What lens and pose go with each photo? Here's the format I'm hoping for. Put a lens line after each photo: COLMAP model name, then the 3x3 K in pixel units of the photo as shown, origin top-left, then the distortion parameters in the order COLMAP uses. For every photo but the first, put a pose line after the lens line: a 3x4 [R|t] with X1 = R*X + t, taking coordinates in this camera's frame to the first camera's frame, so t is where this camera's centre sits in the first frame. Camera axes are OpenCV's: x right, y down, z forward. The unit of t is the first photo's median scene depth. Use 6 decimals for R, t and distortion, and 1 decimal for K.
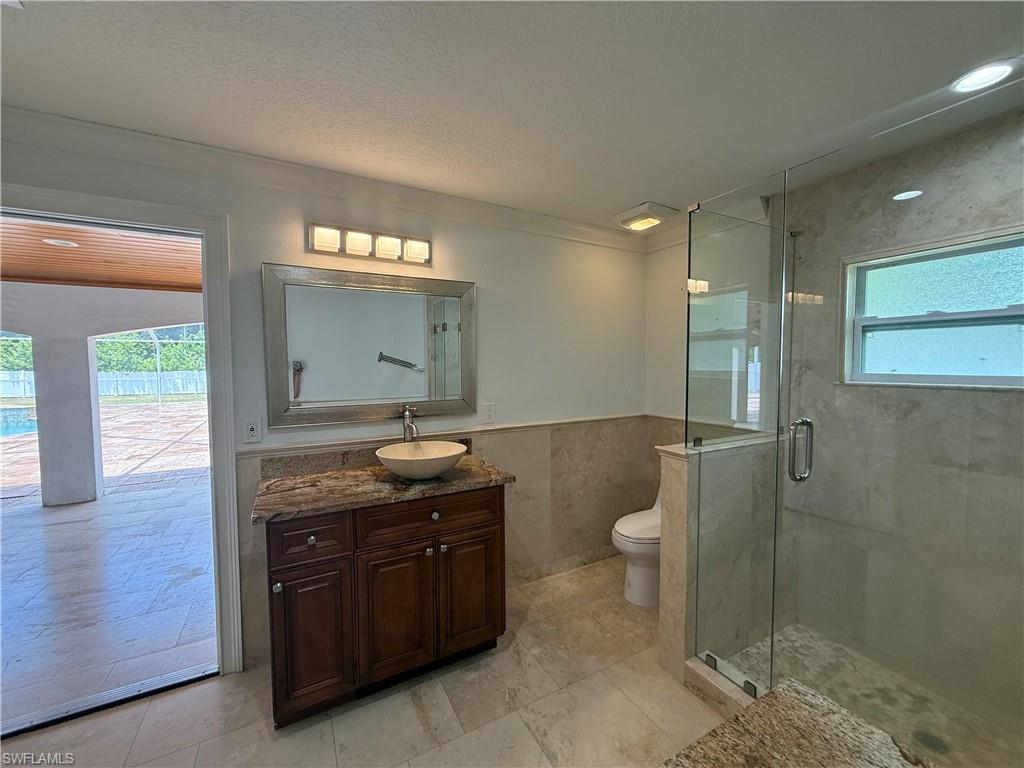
lens RADIAL K [[410.2, 0, 511.6], [0, 410.2, 383.9], [0, 0, 1]] dist [-0.001446, 0.000498]
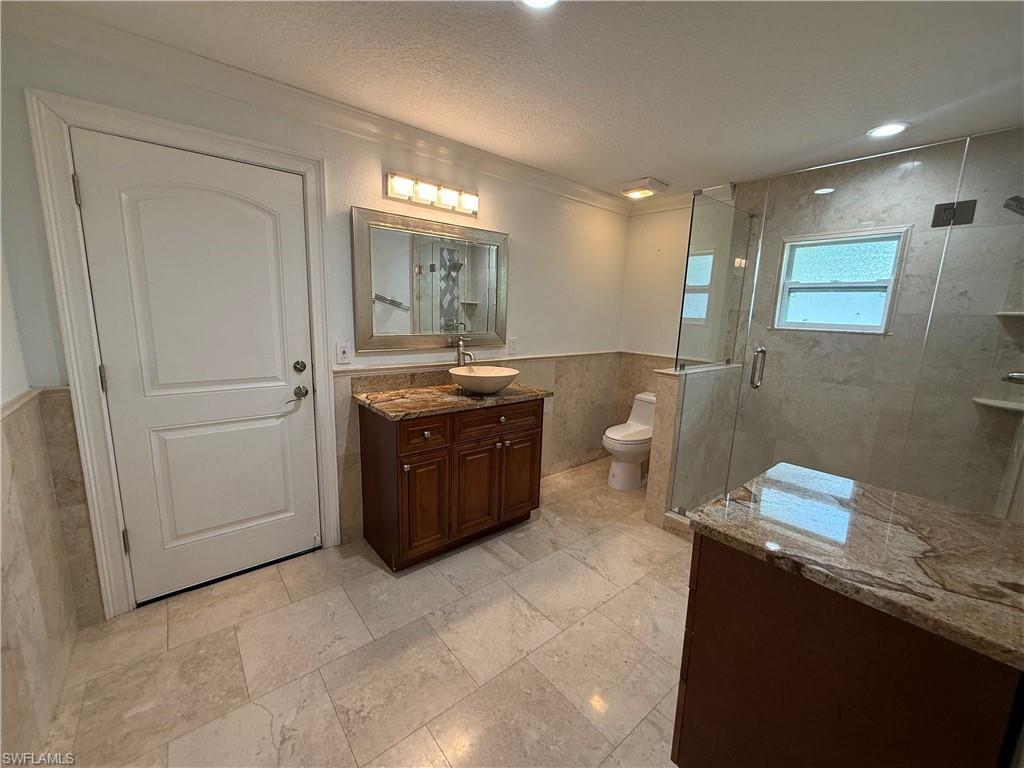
lens RADIAL K [[410.2, 0, 511.9], [0, 410.2, 383.7], [0, 0, 1]] dist [-0.001446, 0.000498]
pose [[0.980832, 0.002714, 0.194837, -0.378497], [-0.028408, 0.991211, 0.129201, 0.032919], [-0.192774, -0.132259, 0.972289, -0.251512]]
